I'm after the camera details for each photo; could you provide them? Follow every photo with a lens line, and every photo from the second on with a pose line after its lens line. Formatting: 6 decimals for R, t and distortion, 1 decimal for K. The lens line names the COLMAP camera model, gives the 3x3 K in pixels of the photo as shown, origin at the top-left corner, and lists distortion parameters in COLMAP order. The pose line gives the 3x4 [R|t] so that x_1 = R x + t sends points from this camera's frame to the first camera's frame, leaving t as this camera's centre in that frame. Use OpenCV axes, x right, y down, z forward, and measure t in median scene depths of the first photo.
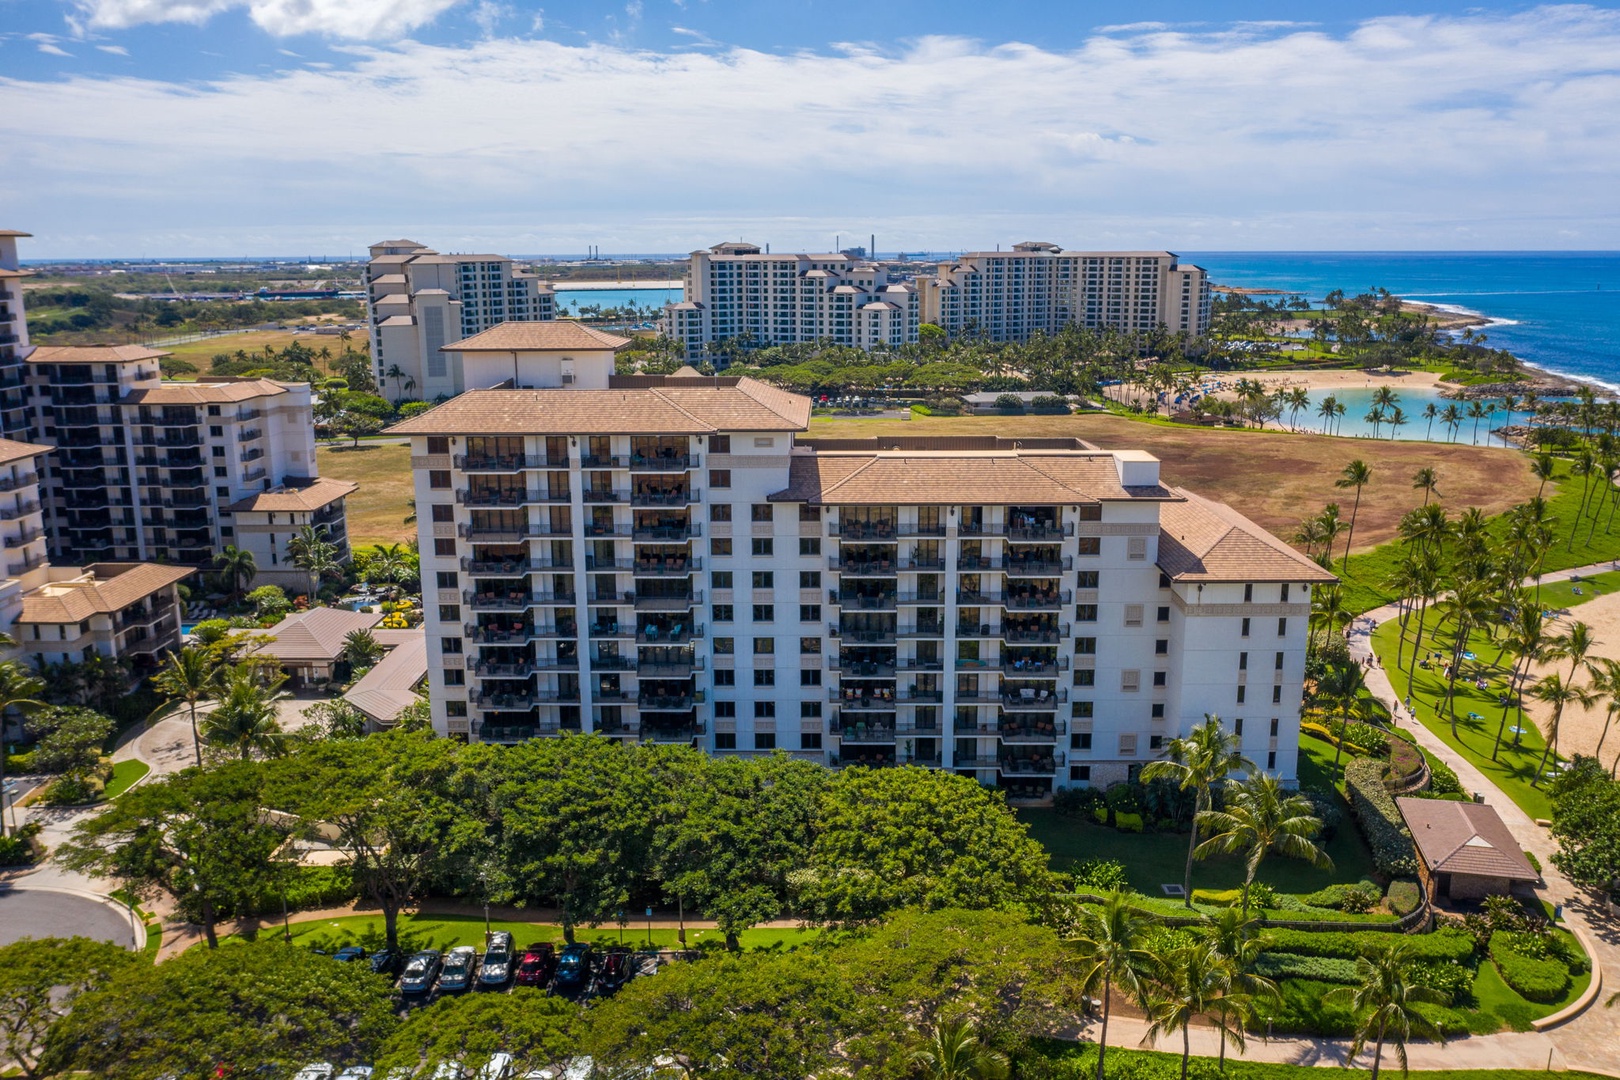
lens RADIAL K [[1287.8, 0, 807.6], [0, 1287.8, 529.8], [0, 0, 1]] dist [-0.018412, 0.002333]
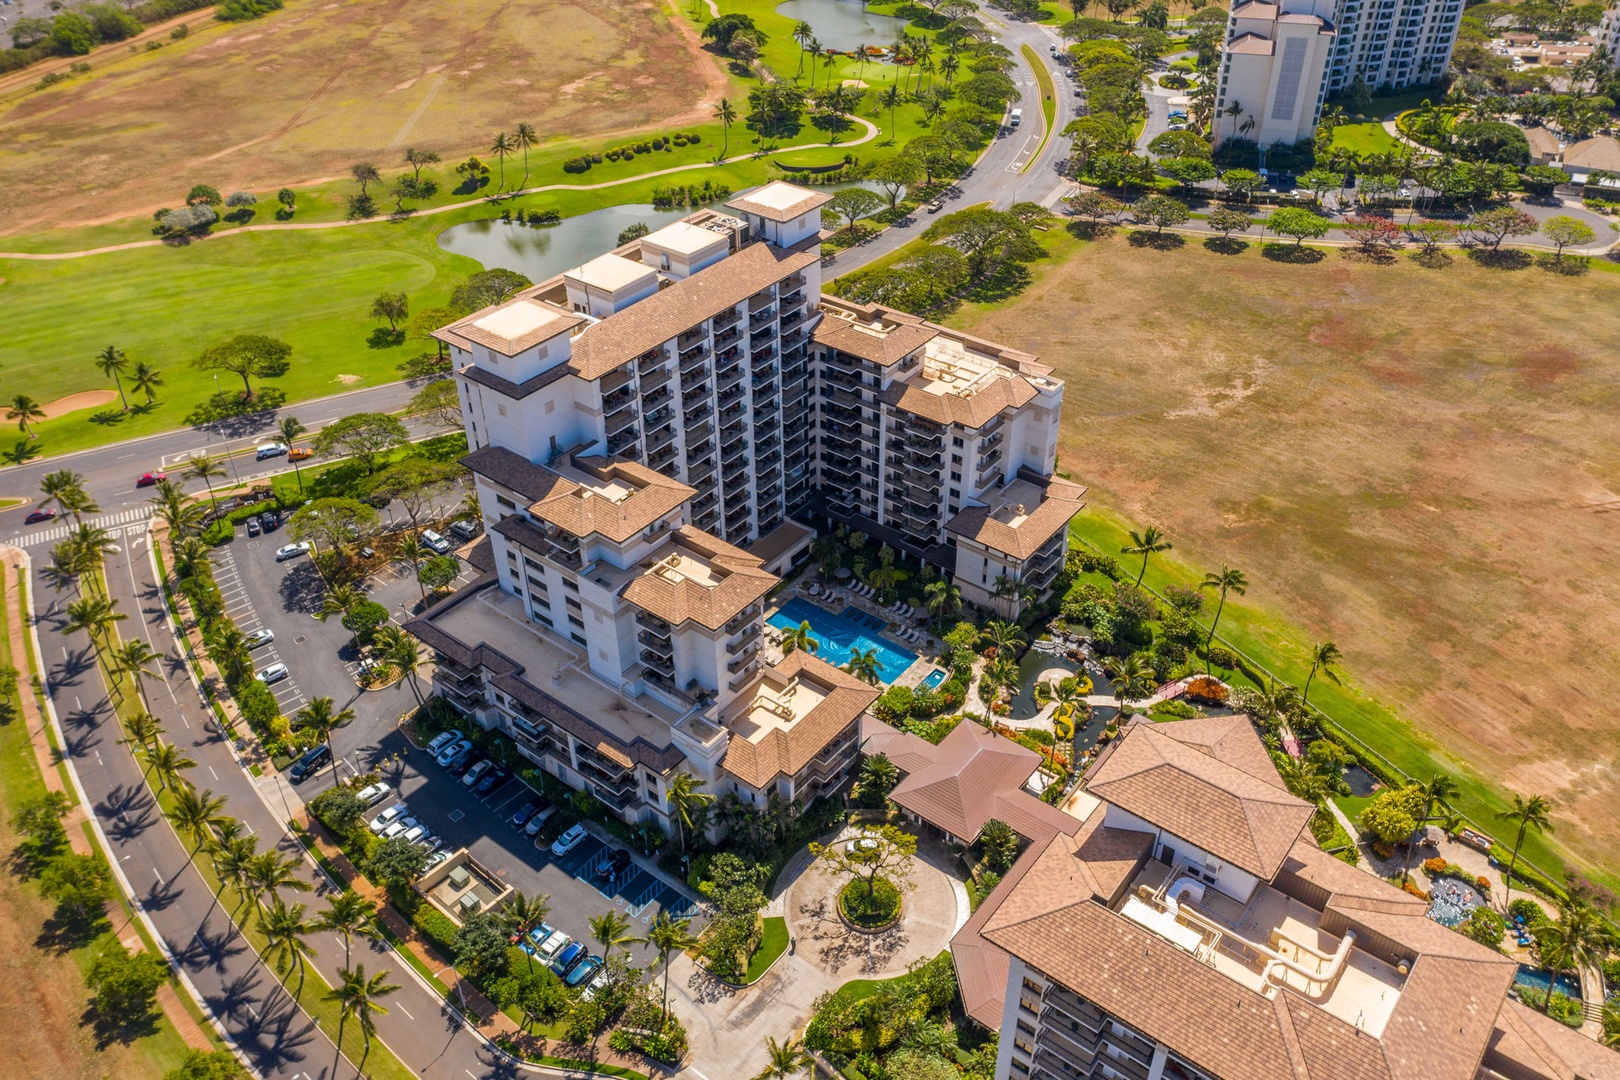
lens RADIAL K [[1287.8, 0, 807.6], [0, 1287.8, 529.8], [0, 0, 1]] dist [-0.018412, 0.002333]
pose [[0.795897, 0.354872, -0.490524, -0.036936], [-0.126884, 0.889982, 0.437987, -0.441893], [0.591987, -0.286353, 0.753362, 0.152565]]
